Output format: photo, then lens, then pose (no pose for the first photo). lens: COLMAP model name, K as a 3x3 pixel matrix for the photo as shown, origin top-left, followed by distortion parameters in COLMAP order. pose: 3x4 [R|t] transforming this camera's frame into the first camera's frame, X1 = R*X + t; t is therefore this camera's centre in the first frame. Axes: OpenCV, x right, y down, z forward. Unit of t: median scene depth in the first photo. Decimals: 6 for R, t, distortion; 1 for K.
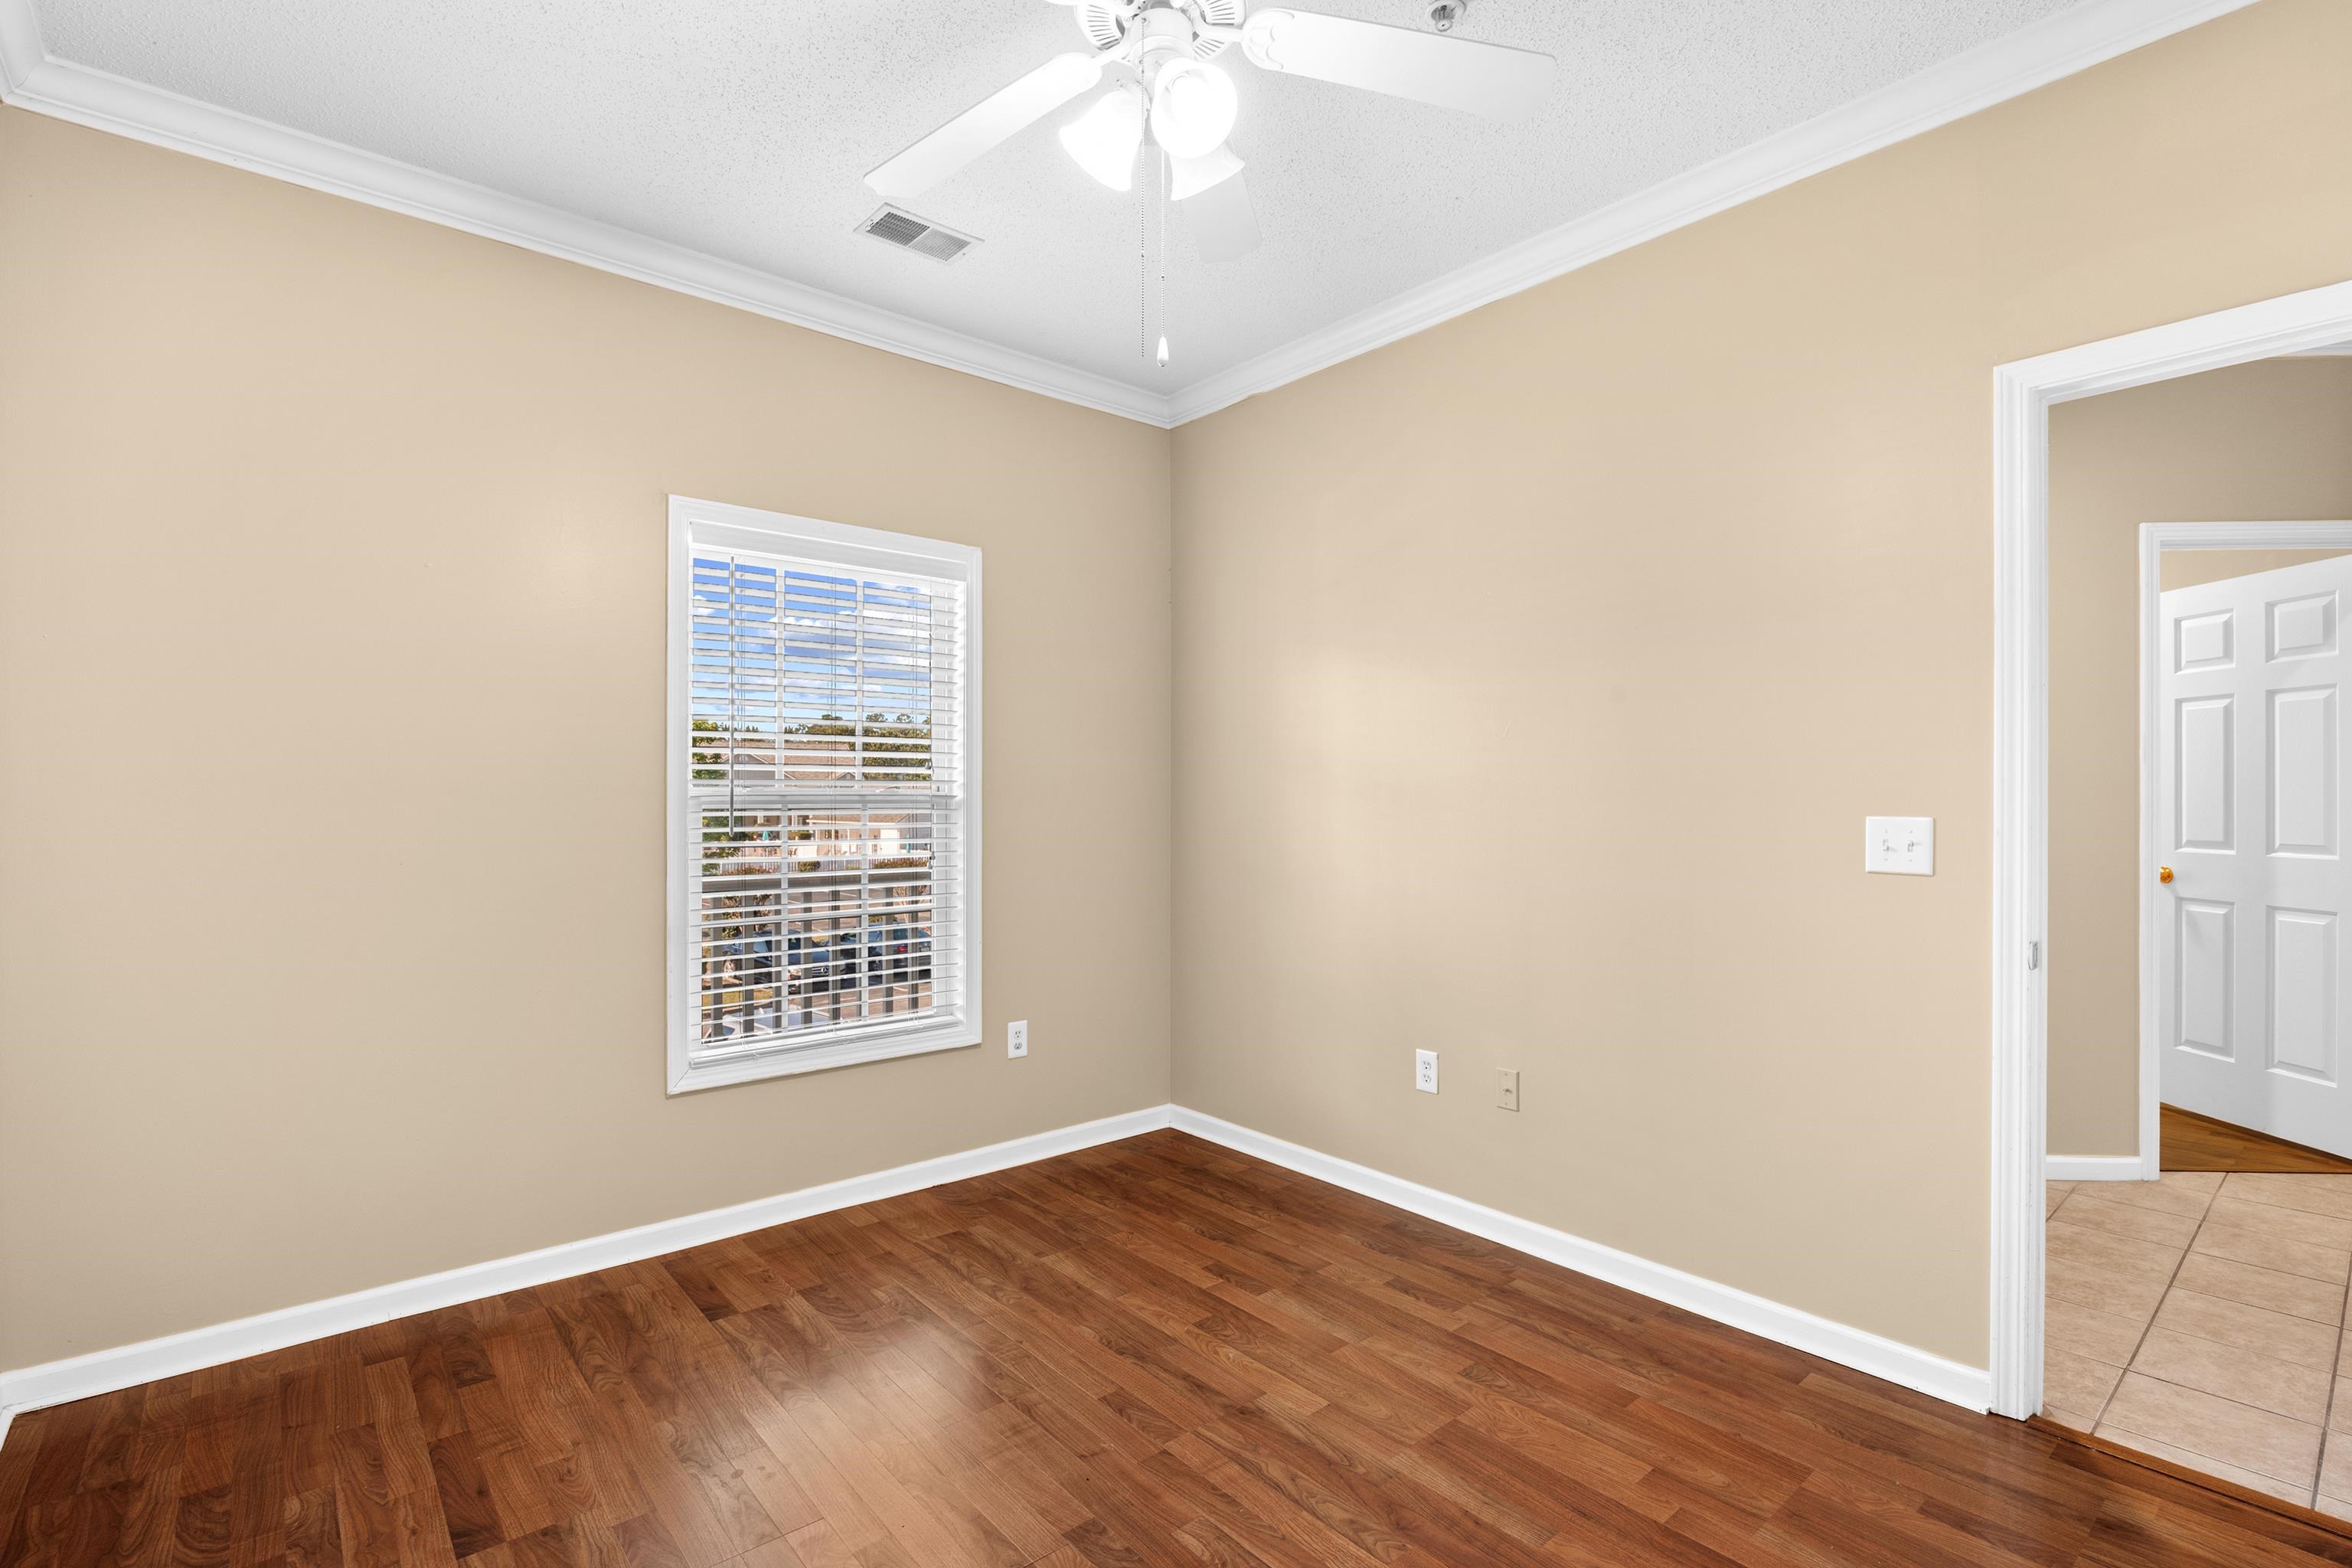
lens RADIAL K [[1090.4, 0, 1172.9], [0, 1090.4, 793.5], [0, 0, 1]] dist [-0.015994, 0.000877]
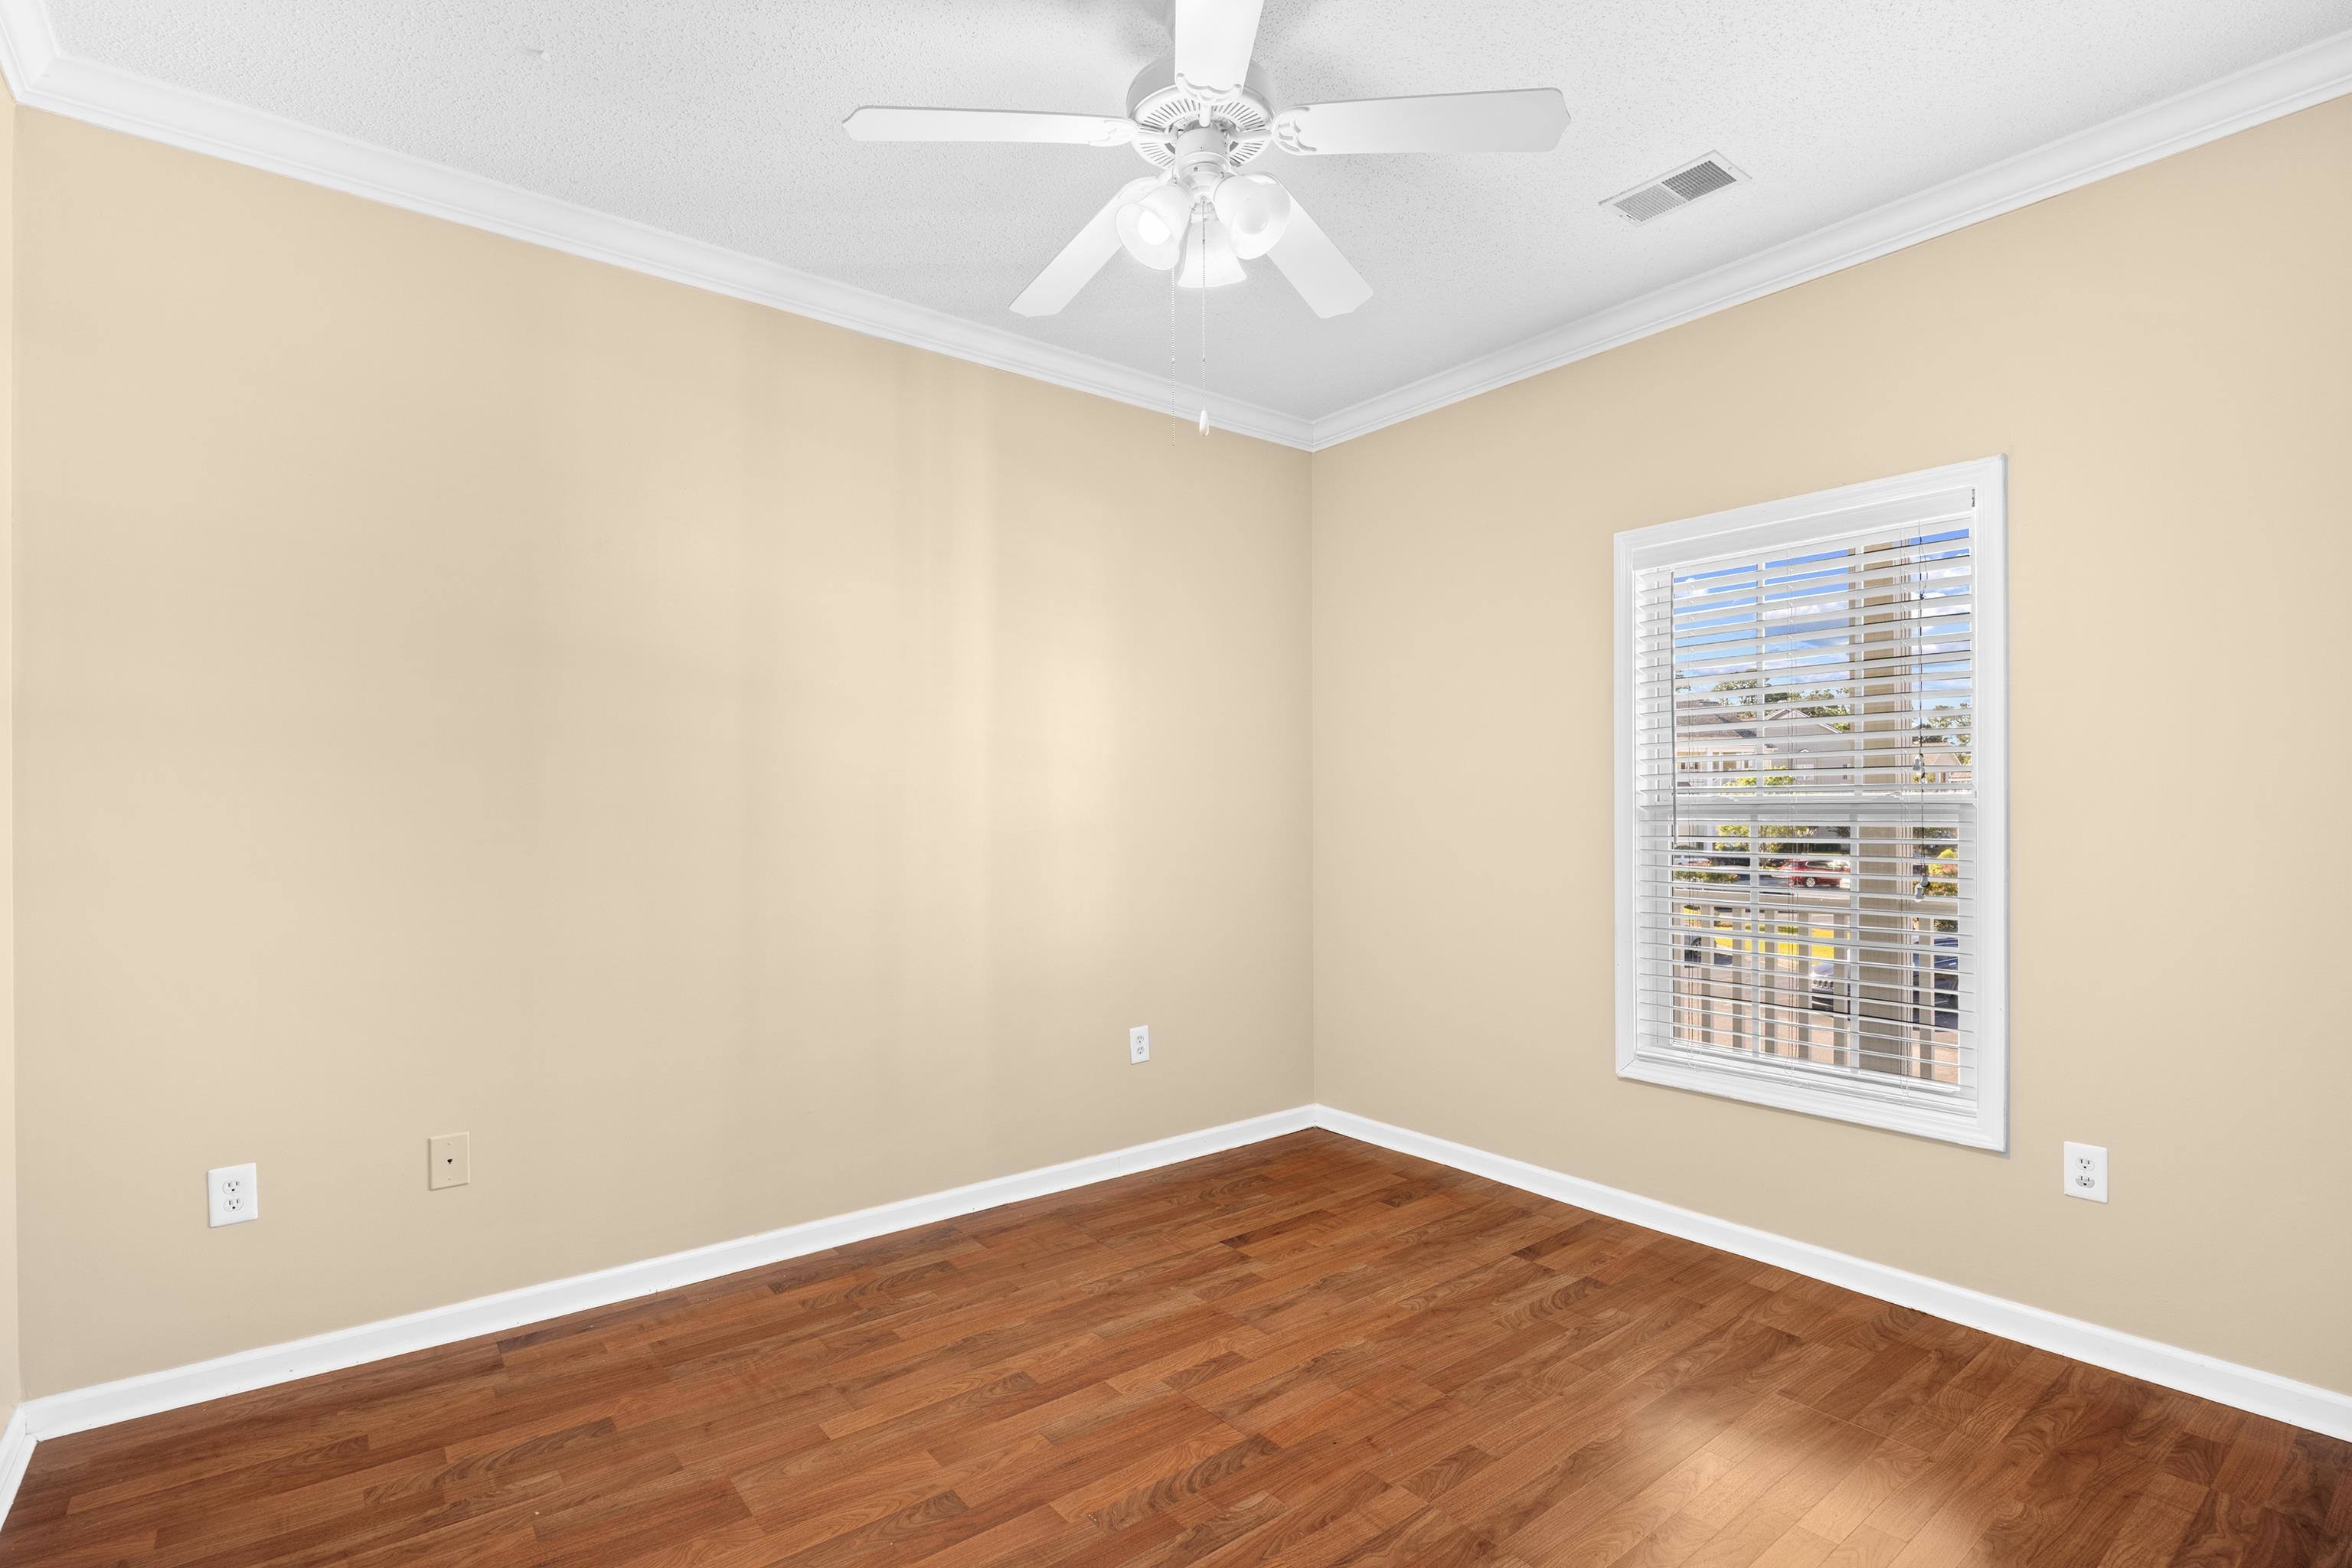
lens RADIAL K [[1124.5, 0, 1181.0], [0, 1124.5, 797.8], [0, 0, 1]] dist [-0.002536, -0.000666]
pose [[-0.035494, -0.010426, -0.999315, 0.743779], [0.006897, 0.999919, -0.010677, 0.003791], [0.999346, -0.007271, -0.035420, 0.635130]]
